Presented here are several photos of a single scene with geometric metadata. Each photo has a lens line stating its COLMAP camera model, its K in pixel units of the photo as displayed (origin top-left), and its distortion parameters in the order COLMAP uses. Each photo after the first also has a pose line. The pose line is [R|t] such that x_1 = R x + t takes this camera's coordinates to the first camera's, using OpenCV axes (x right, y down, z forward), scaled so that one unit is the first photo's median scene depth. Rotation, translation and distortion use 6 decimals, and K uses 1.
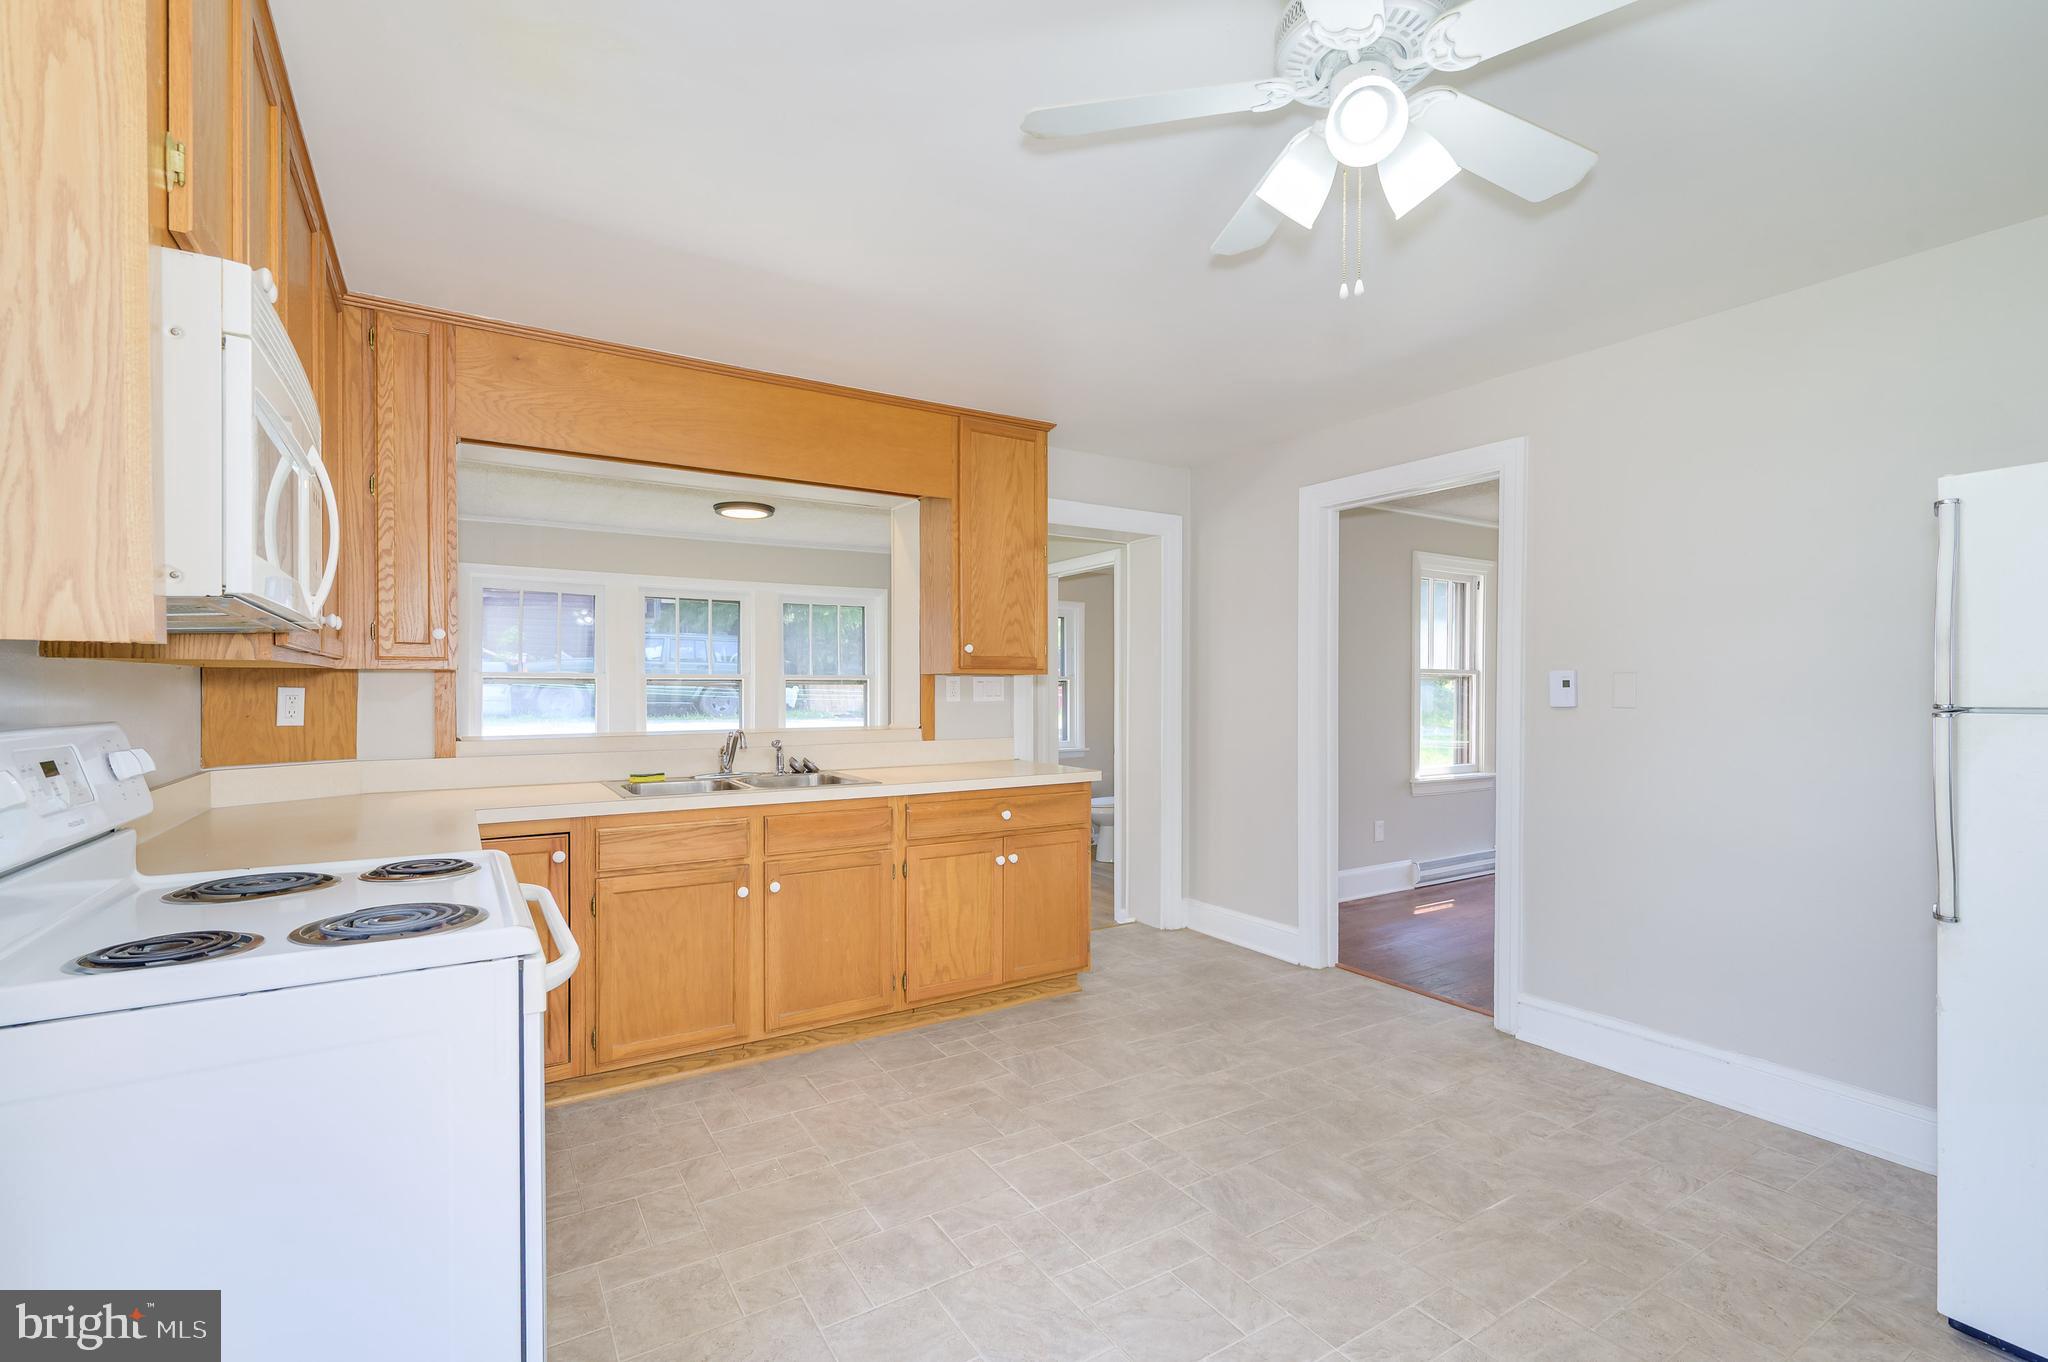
lens RADIAL K [[934.4, 0, 1029.8], [0, 934.4, 688.9], [0, 0, 1]] dist [0.002381, -0.000574]
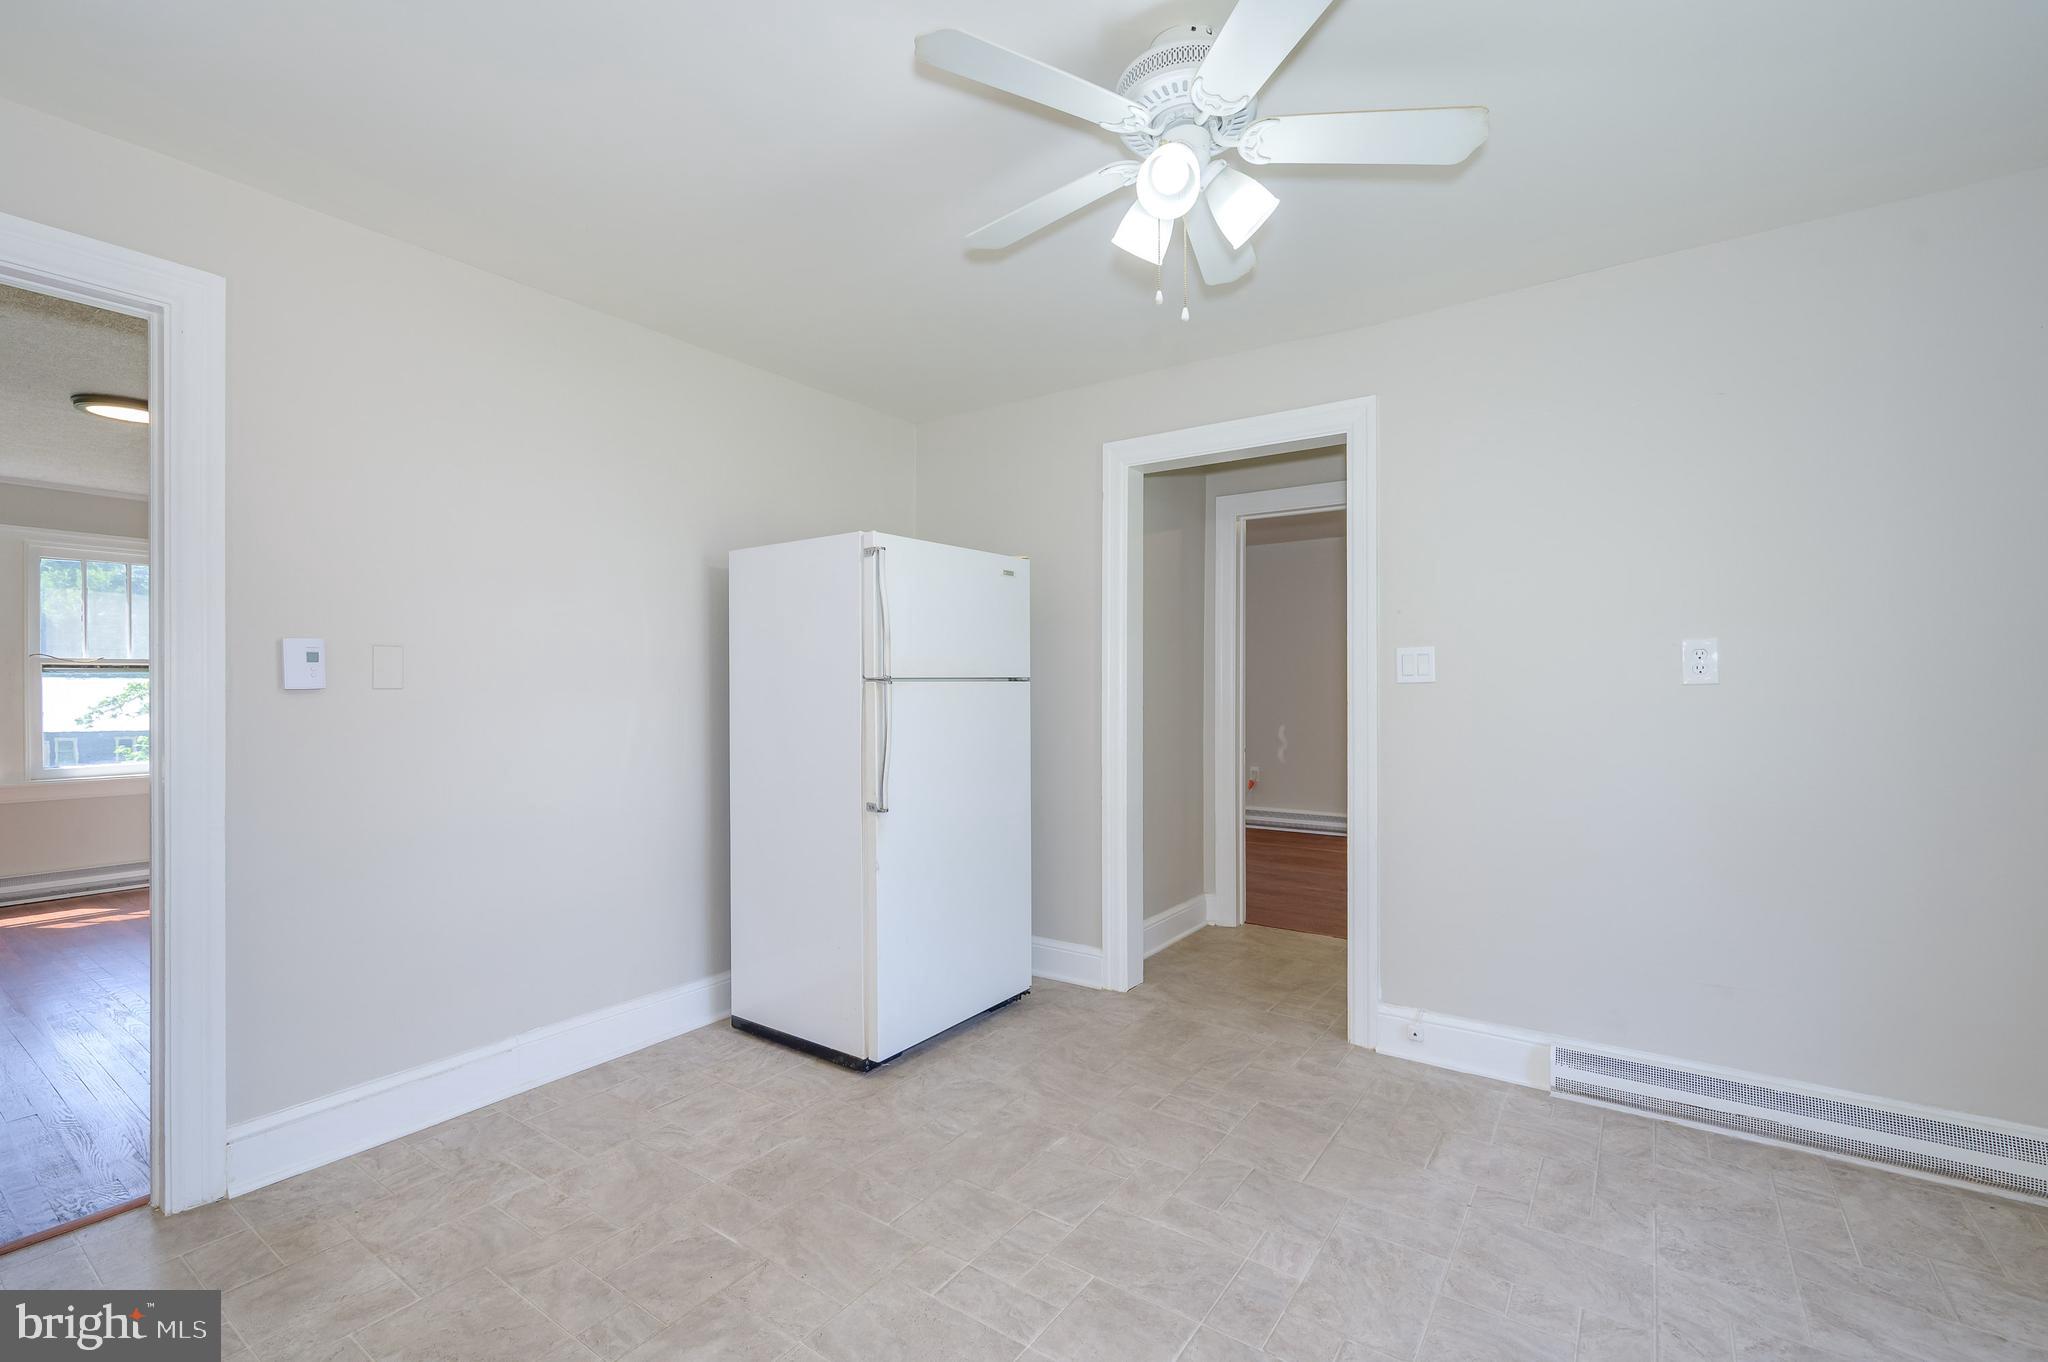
lens RADIAL K [[891.0, 0, 1030.6], [0, 891.0, 683.6], [0, 0, 1]] dist [0.000689, -0.000200]
pose [[-0.399104, 0.005518, 0.916889, -0.377279], [0.005070, 0.999980, -0.003811, 0.027038], [-0.916892, 0.003128, -0.399124, 1.010783]]
